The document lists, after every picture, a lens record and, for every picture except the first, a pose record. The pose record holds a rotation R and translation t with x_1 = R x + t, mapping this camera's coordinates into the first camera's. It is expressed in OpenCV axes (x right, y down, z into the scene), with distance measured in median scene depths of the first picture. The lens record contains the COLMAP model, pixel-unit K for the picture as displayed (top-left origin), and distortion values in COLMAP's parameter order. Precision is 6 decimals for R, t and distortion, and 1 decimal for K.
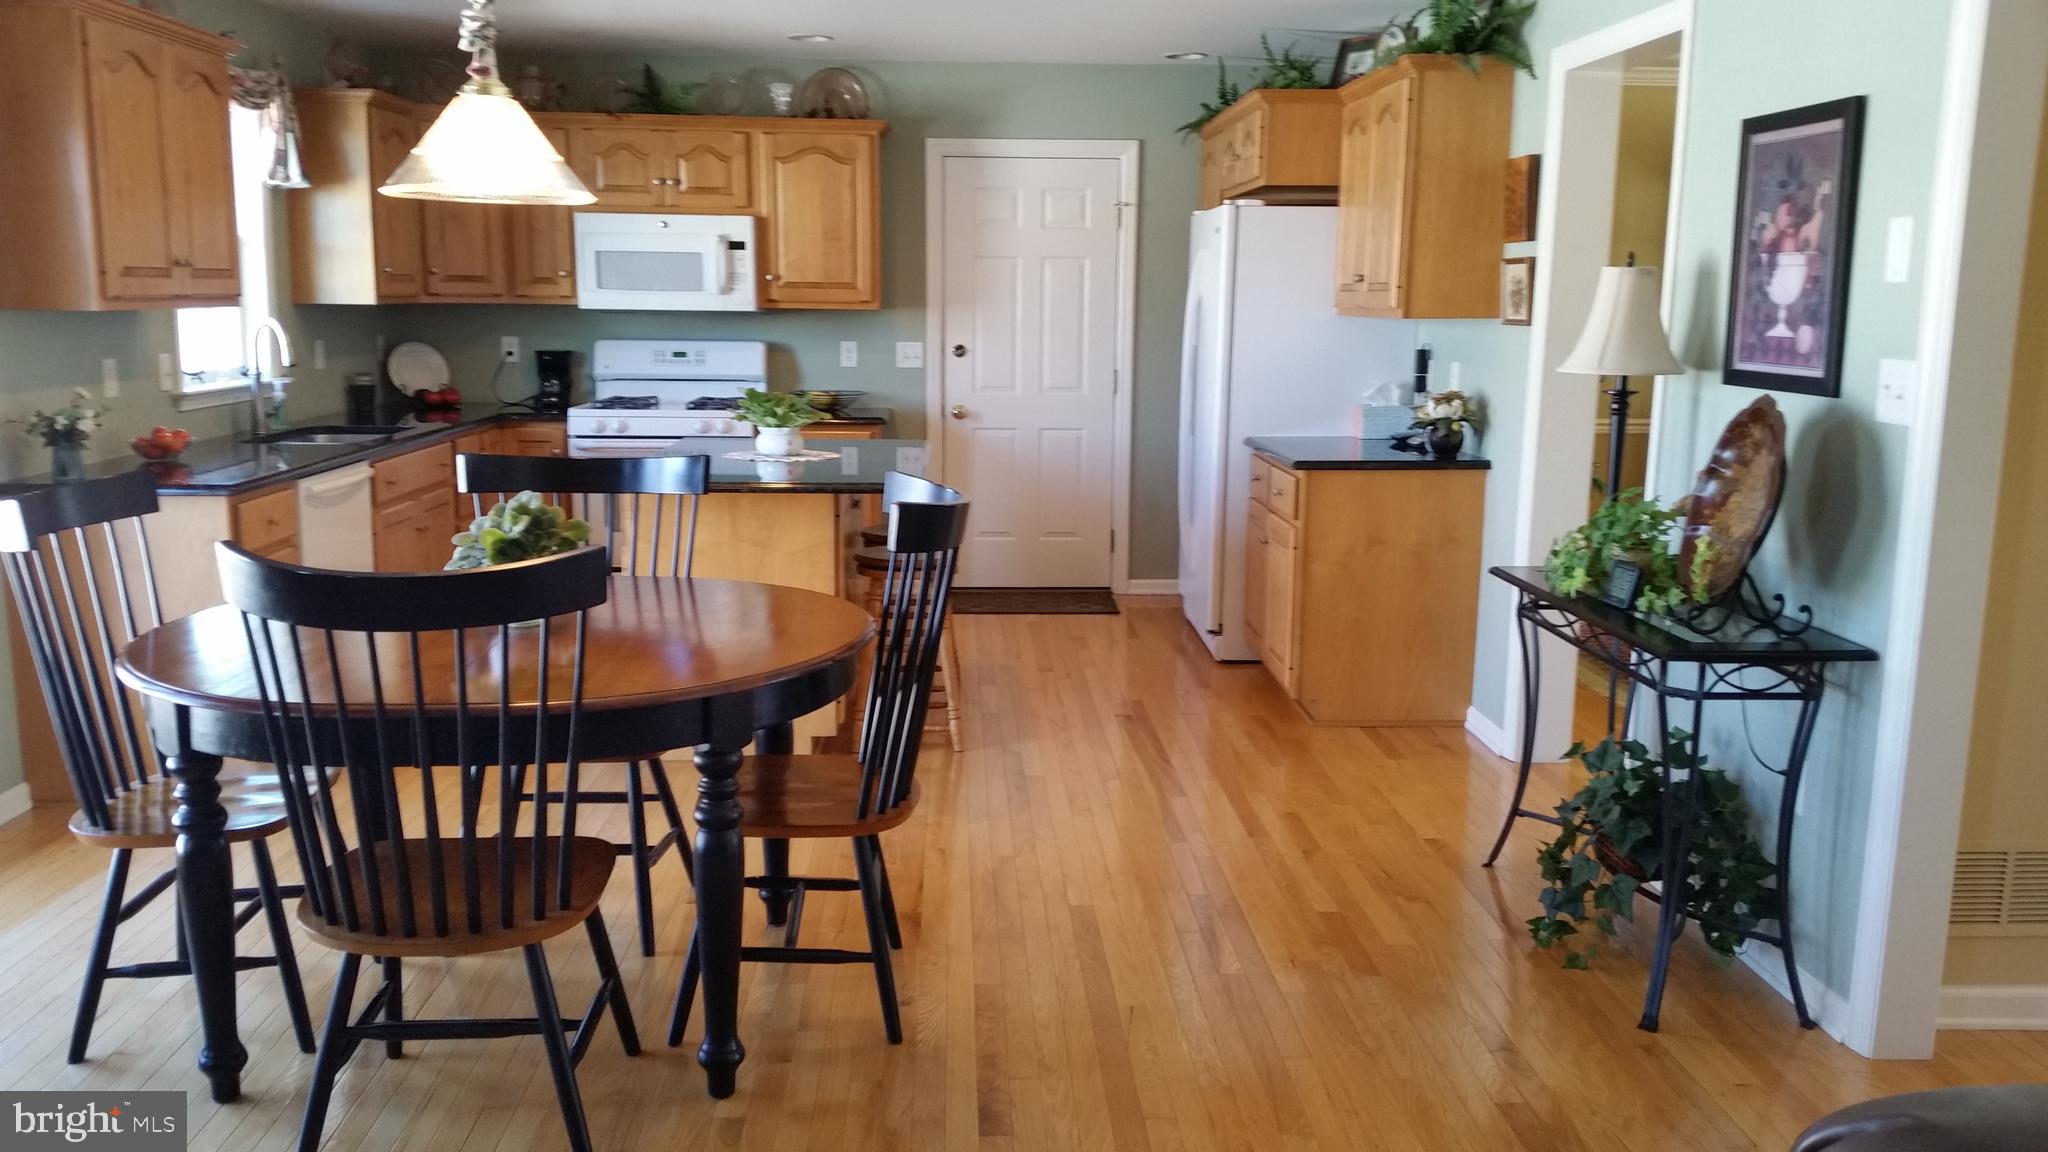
lens RADIAL K [[1640.3, 0, 1050.6], [0, 1640.3, 580.0], [0, 0, 1]] dist [0.171842, -0.373280]
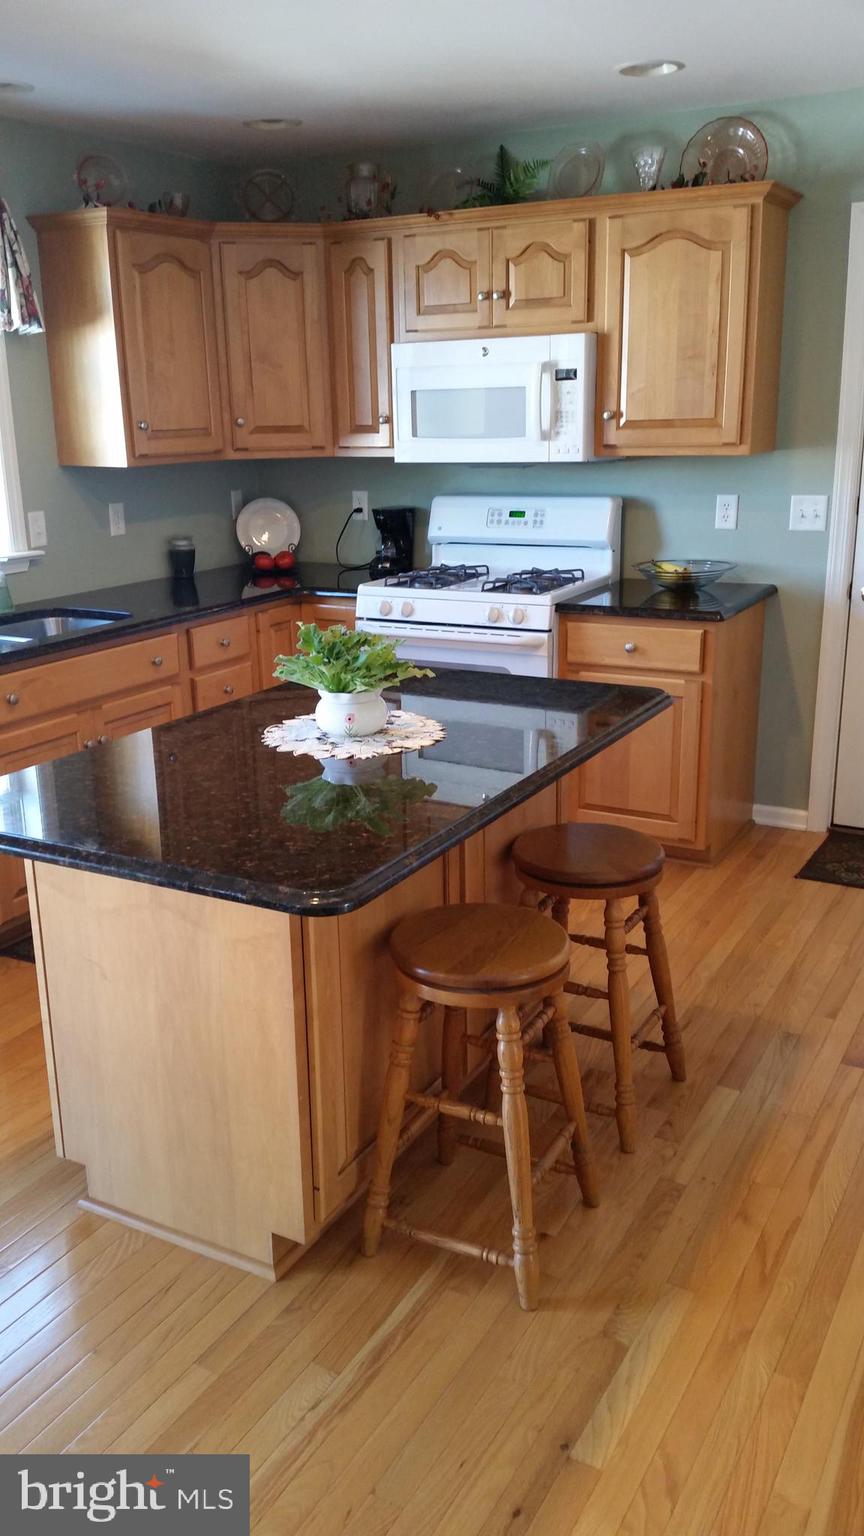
lens RADIAL K [[1230.2, 0, 432.0], [0, 1230.2, 768.0], [0, 0, 1]] dist [0.171842, -0.373280]
pose [[0.845420, 0.123724, -0.519574, 0.081473], [-0.062066, 0.988967, 0.134508, -0.094825], [0.530483, -0.081467, 0.843772, 0.461484]]
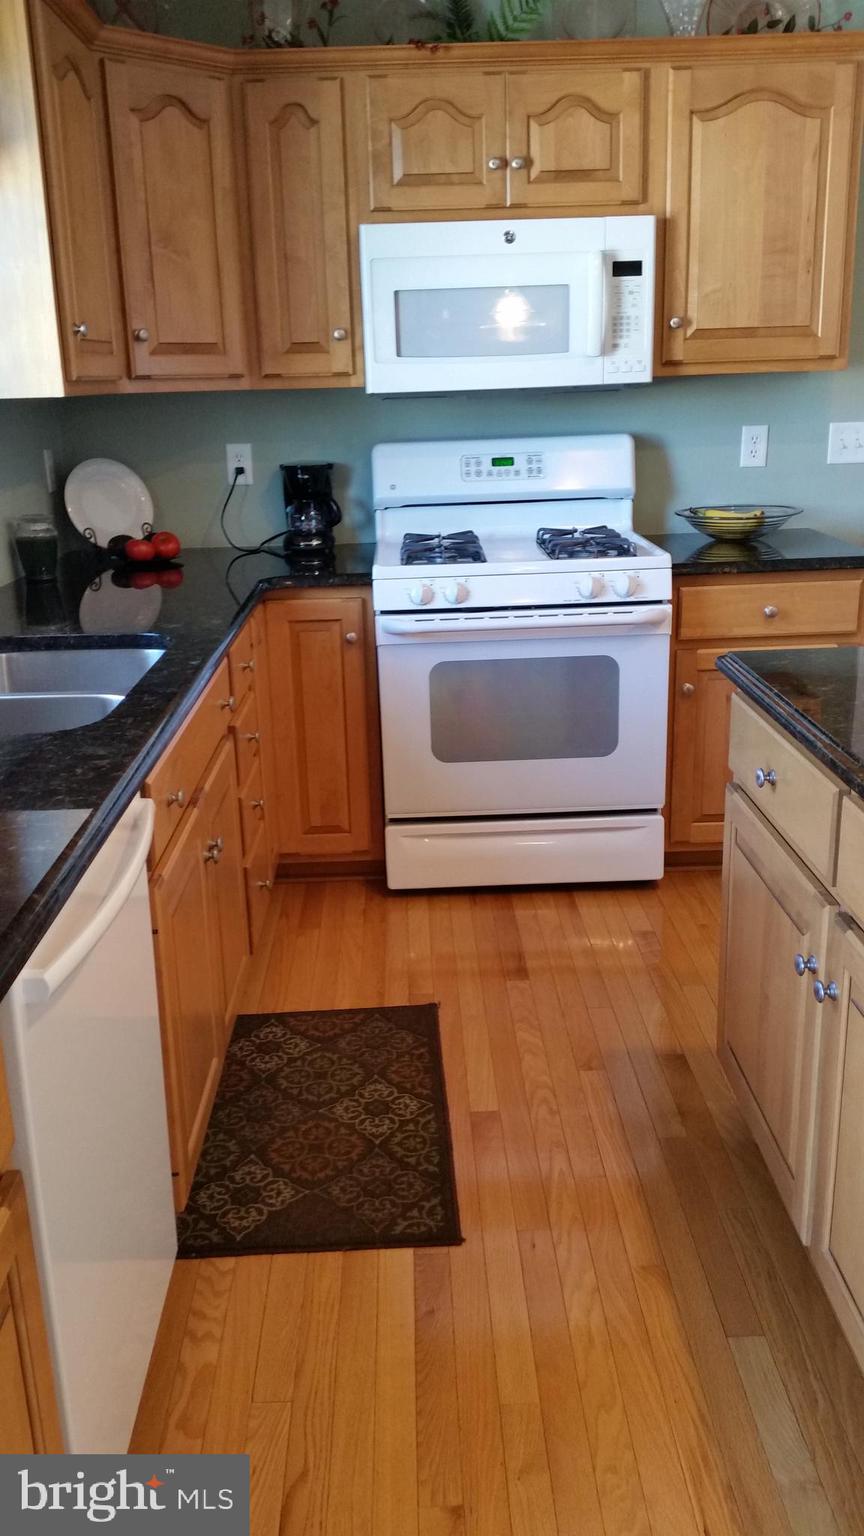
lens RADIAL K [[1262.3, 0, 432.0], [0, 1262.3, 768.0], [0, 0, 1]] dist [0.149853, -0.339343]
pose [[0.998558, -0.027172, -0.046290, -0.241244], [0.032653, 0.991981, 0.122097, -0.083104], [0.042602, -0.123433, 0.991438, 0.520155]]
